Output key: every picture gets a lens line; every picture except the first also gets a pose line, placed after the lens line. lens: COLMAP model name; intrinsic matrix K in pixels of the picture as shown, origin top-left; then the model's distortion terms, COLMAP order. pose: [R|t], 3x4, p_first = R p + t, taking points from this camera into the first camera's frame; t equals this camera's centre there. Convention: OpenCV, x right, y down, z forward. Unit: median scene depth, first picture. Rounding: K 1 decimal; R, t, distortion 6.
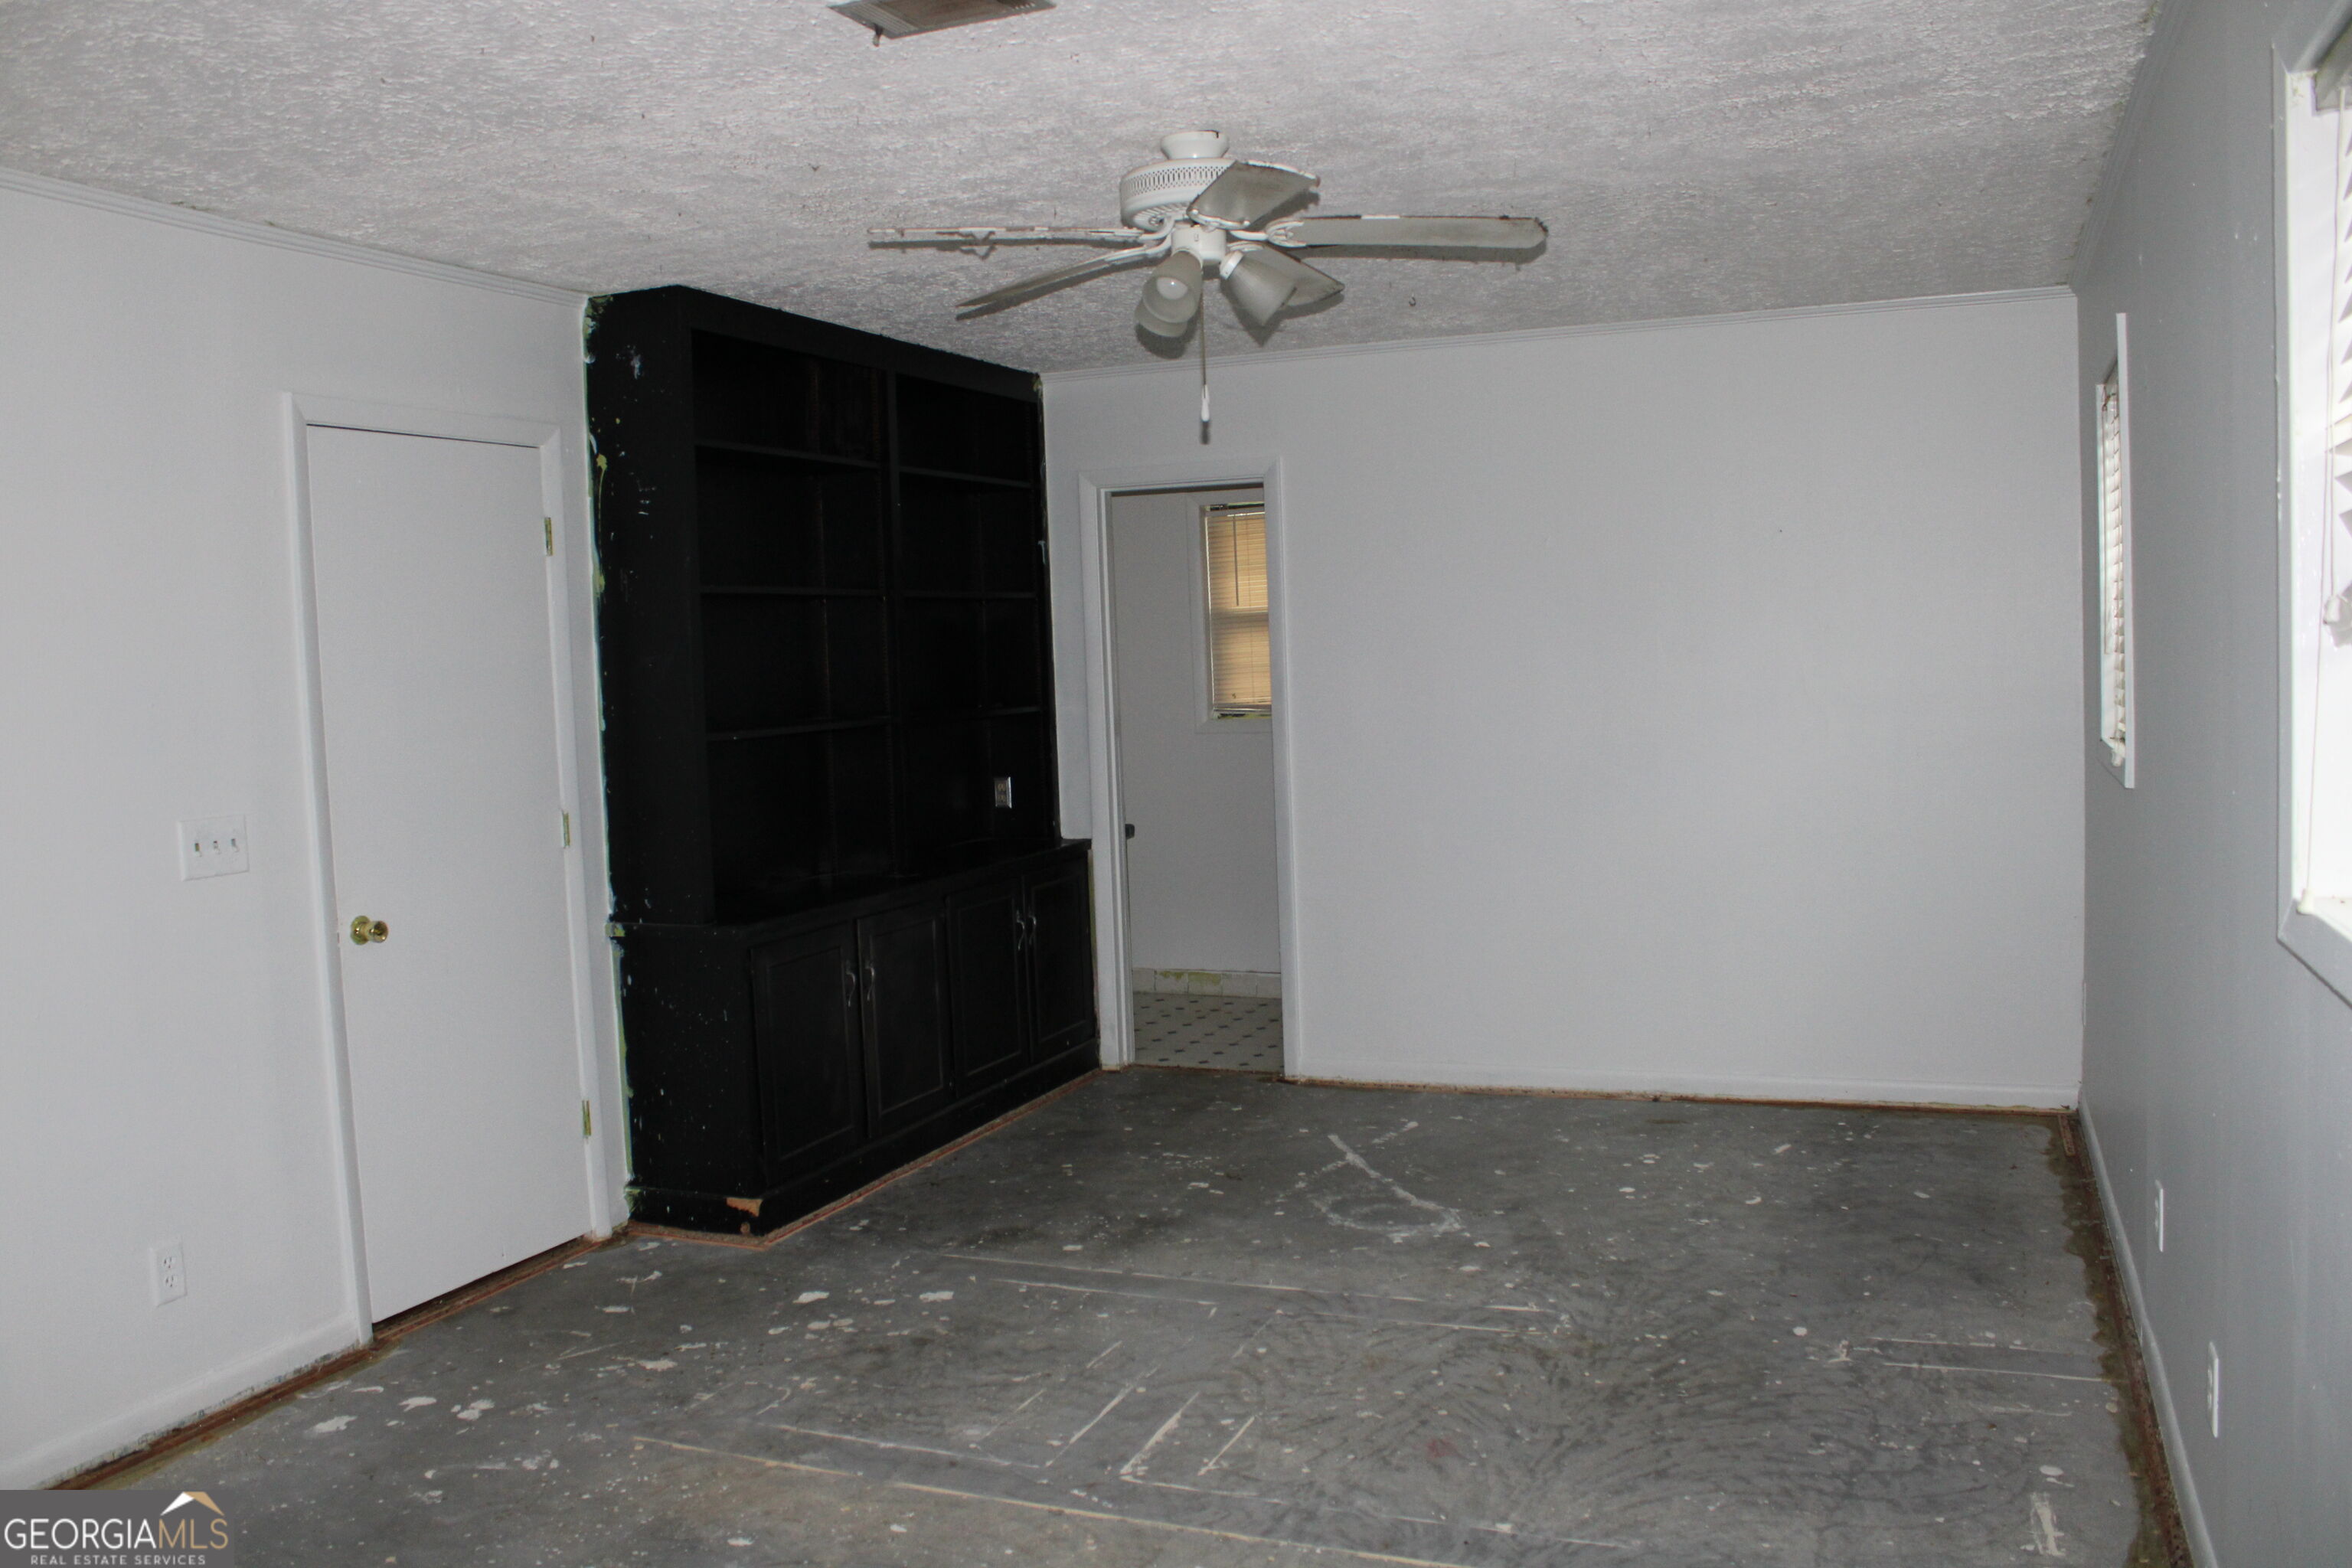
lens RADIAL K [[1943.3, 0, 1176.2], [0, 1943.3, 797.5], [0, 0, 1]] dist [-0.151740, 0.100376]
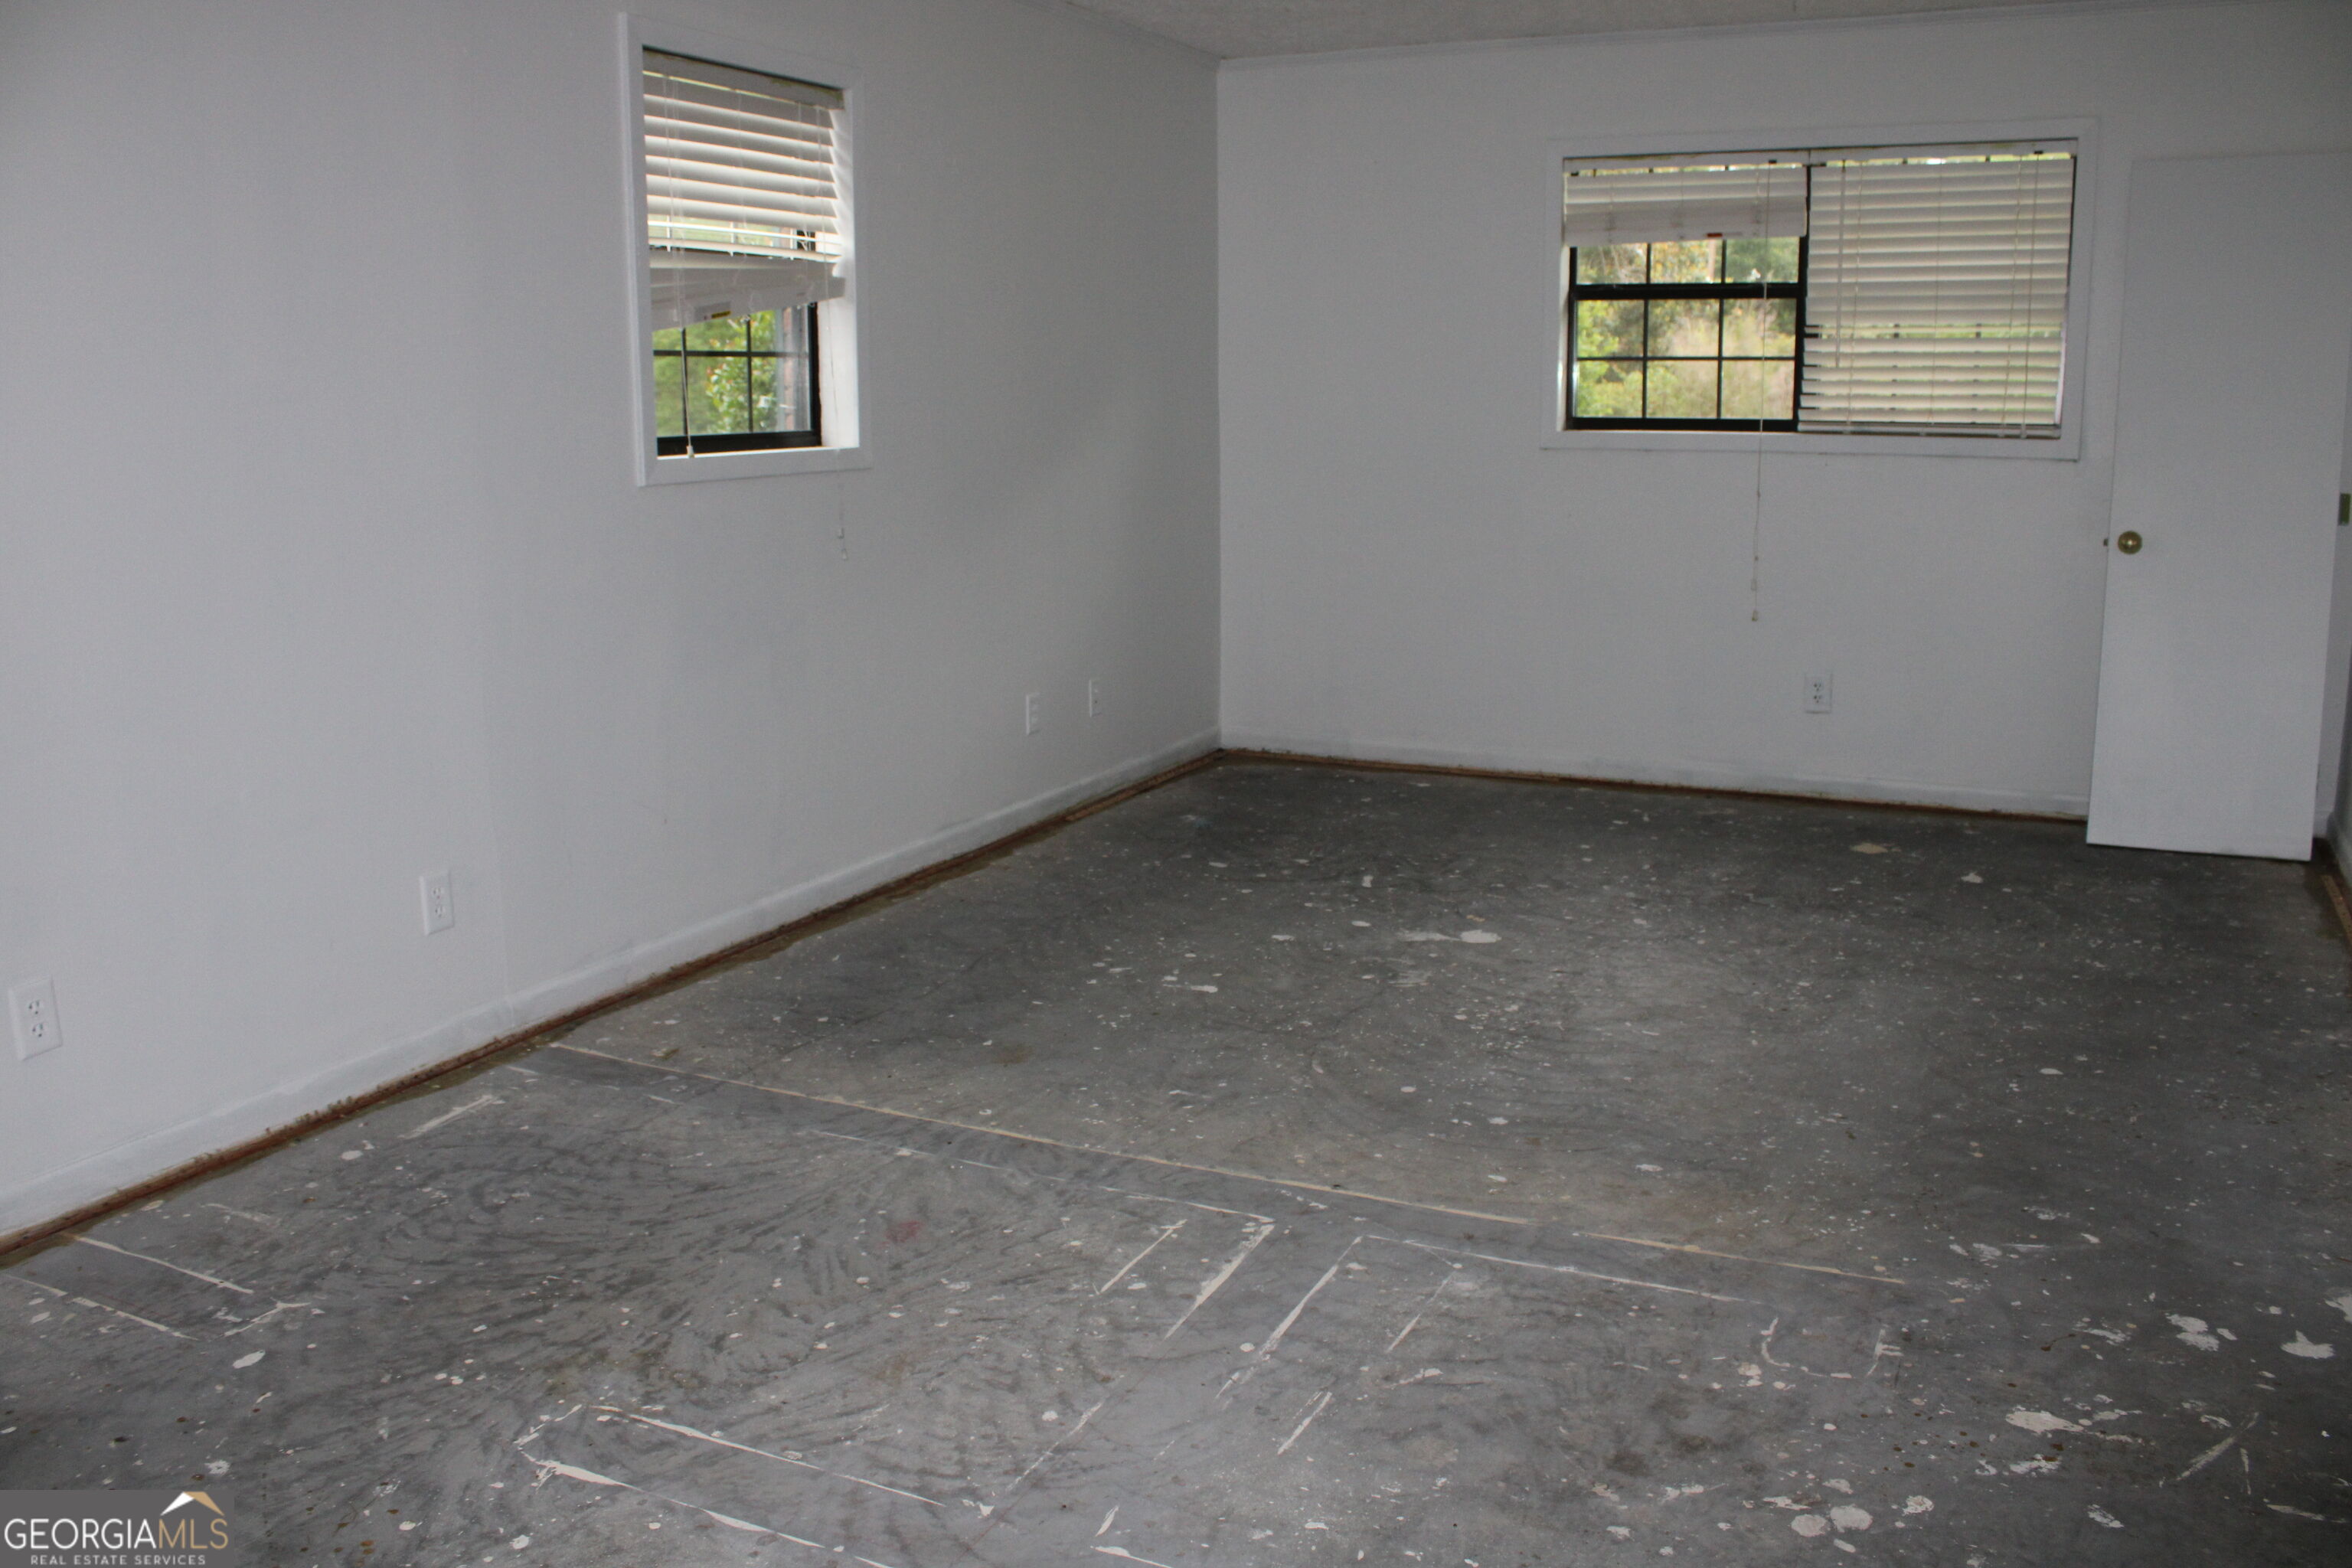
lens RADIAL K [[1943.3, 0, 1180.4], [0, 1943.3, 763.0], [0, 0, 1]] dist [-0.151740, 0.100376]
pose [[-0.997178, 0.030121, 0.068762, -0.051623], [0.047247, 0.963623, 0.263055, -0.083863], [-0.058337, 0.265561, -0.962327, 1.722833]]
